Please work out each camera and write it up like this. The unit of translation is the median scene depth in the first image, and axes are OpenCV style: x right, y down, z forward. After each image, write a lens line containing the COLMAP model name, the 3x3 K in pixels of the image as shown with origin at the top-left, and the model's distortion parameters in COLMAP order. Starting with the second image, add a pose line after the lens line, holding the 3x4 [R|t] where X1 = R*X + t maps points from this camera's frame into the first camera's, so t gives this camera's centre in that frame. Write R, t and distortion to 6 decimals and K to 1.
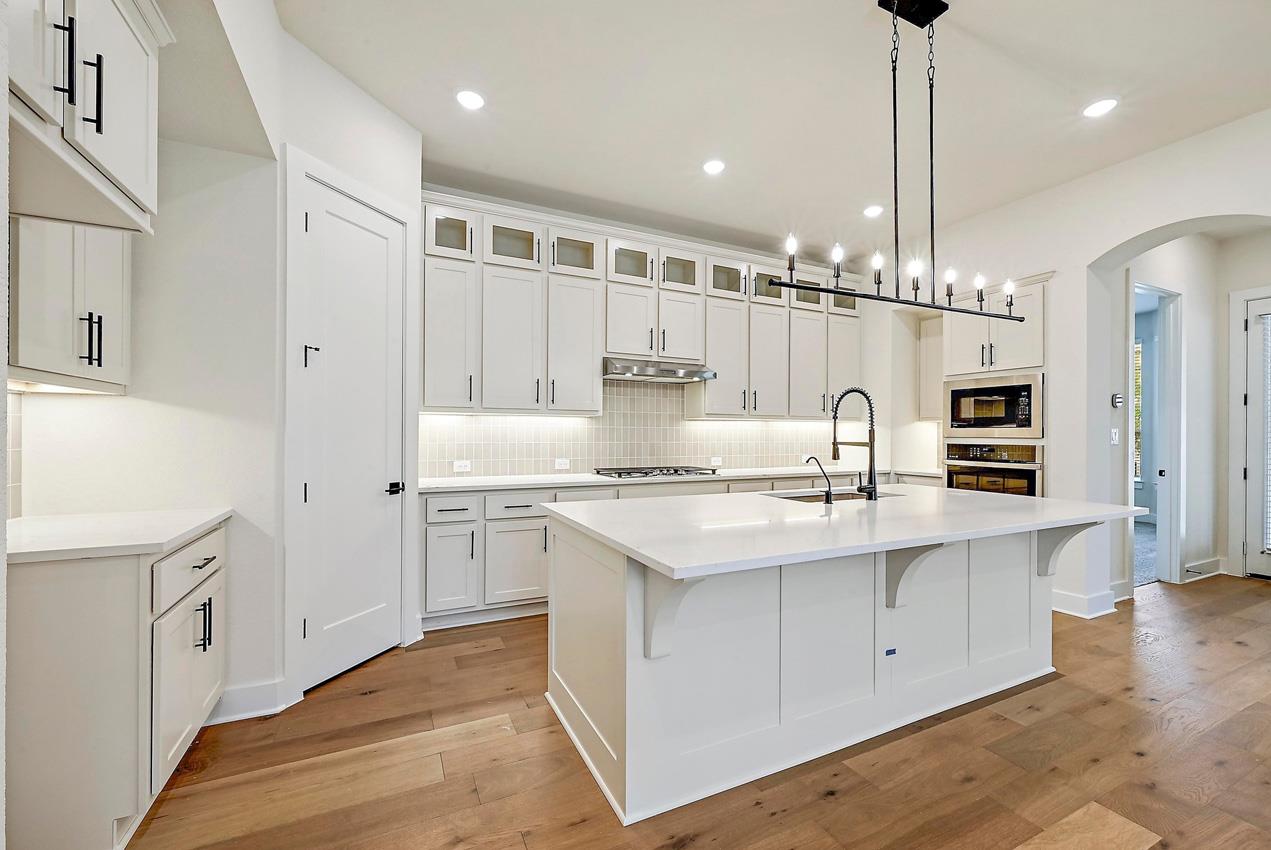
lens RADIAL K [[512.4, 0, 638.1], [0, 512.4, 426.7], [0, 0, 1]] dist [0.000799, 0.000147]
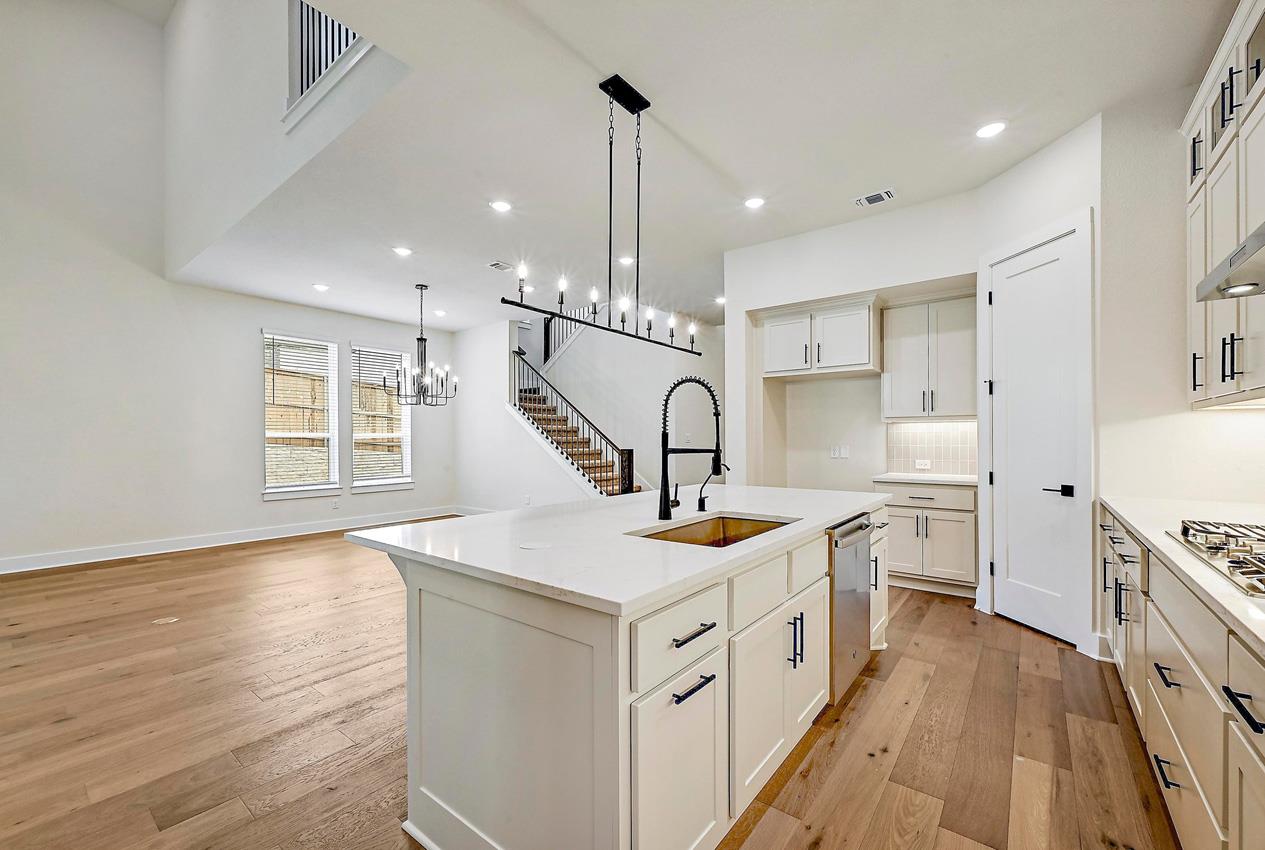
lens RADIAL K [[508.4, 0, 633.6], [0, 508.4, 440.2], [0, 0, 1]] dist [-0.001572, -0.000330]
pose [[-0.898502, 0.001034, -0.438969, 0.617644], [0.005234, 0.999951, -0.008356, 0.018404], [0.438939, -0.009806, -0.898463, 1.241305]]
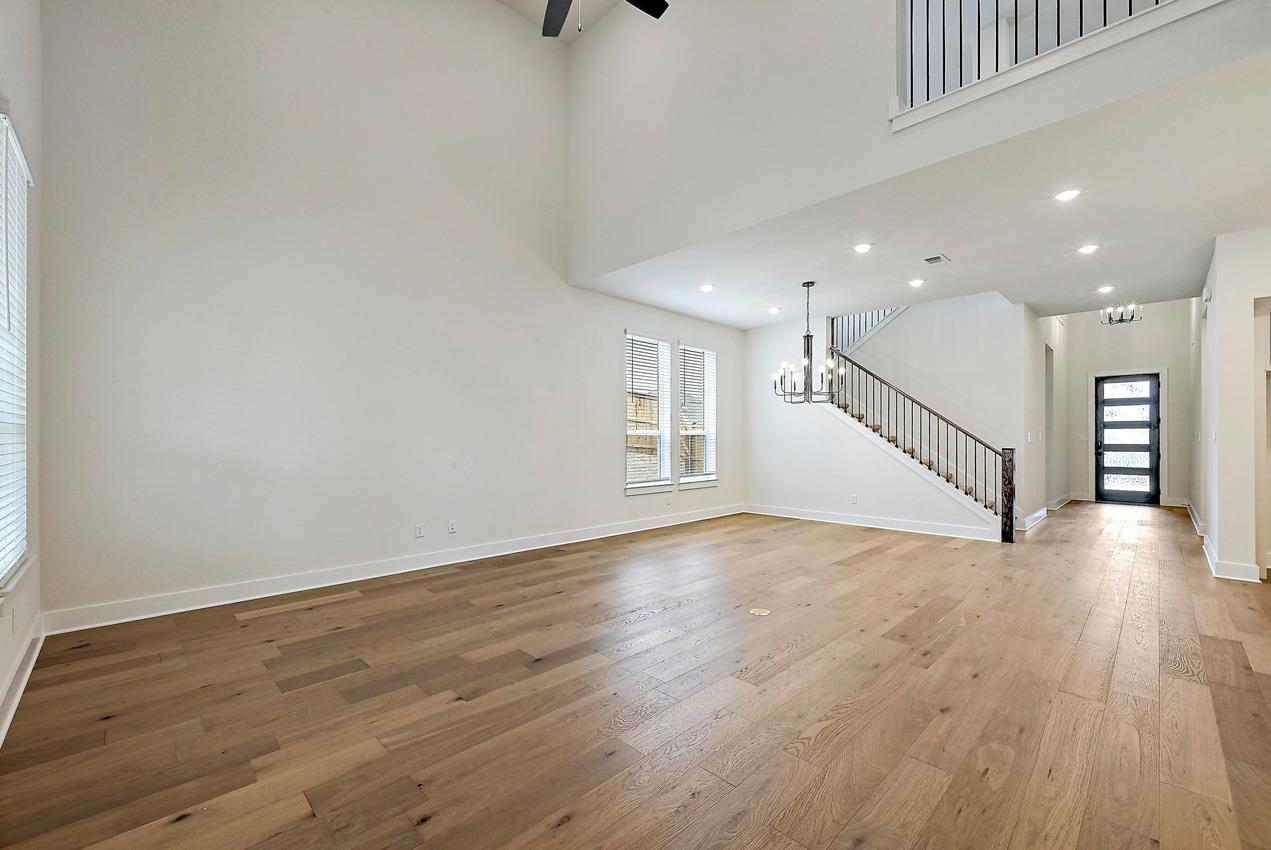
lens RADIAL K [[514.9, 0, 637.1], [0, 514.9, 439.4], [0, 0, 1]] dist [0.000236, 0.000027]
pose [[-0.946308, -0.002681, -0.323254, 1.562793], [-0.000888, 0.999983, -0.005695, 0.015144], [0.323264, -0.005102, -0.946295, 0.860194]]
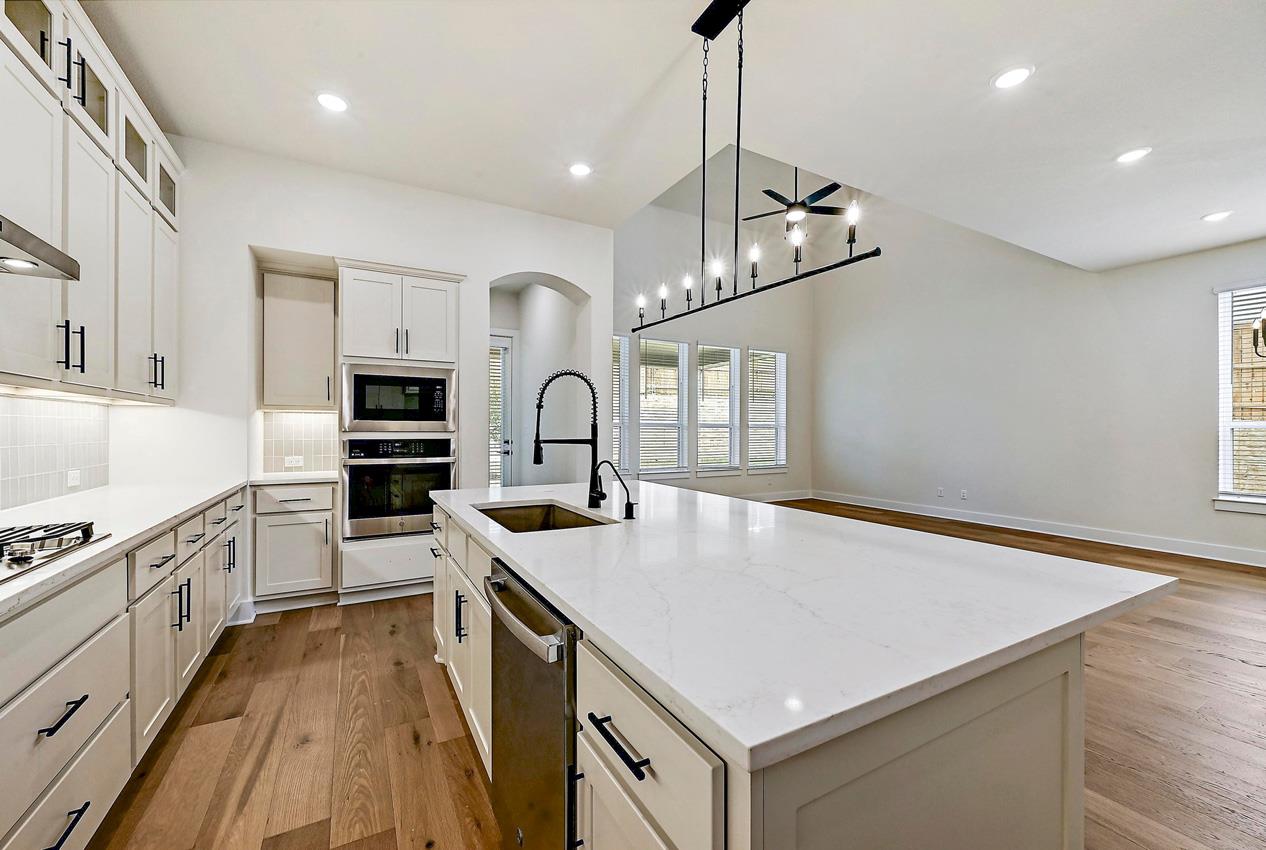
lens RADIAL K [[510.4, 0, 635.5], [0, 510.4, 426.7], [0, 0, 1]] dist [0.000799, 0.000147]
pose [[-0.057527, -0.000051, 0.998344, -0.281777], [-0.013753, 0.999905, -0.000742, 0.008378], [-0.998249, -0.013773, -0.057522, 0.718707]]
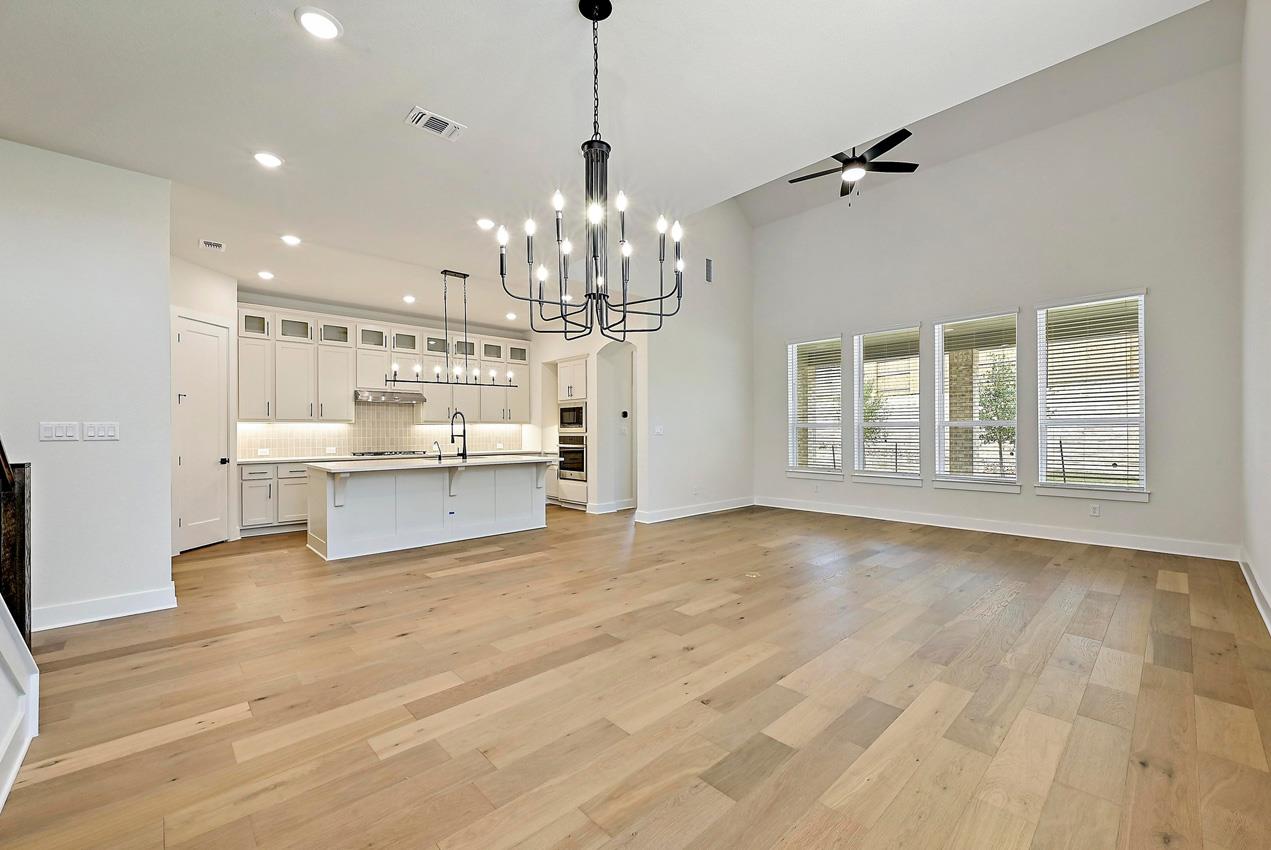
lens RADIAL K [[507.0, 0, 636.5], [0, 507.0, 427.4], [0, 0, 1]] dist [0.000696, -0.000048]
pose [[0.953950, -0.008406, 0.299848, 0.376618], [0.006889, 0.999958, 0.006116, -0.009963], [-0.299887, -0.003769, 0.953967, -1.101163]]
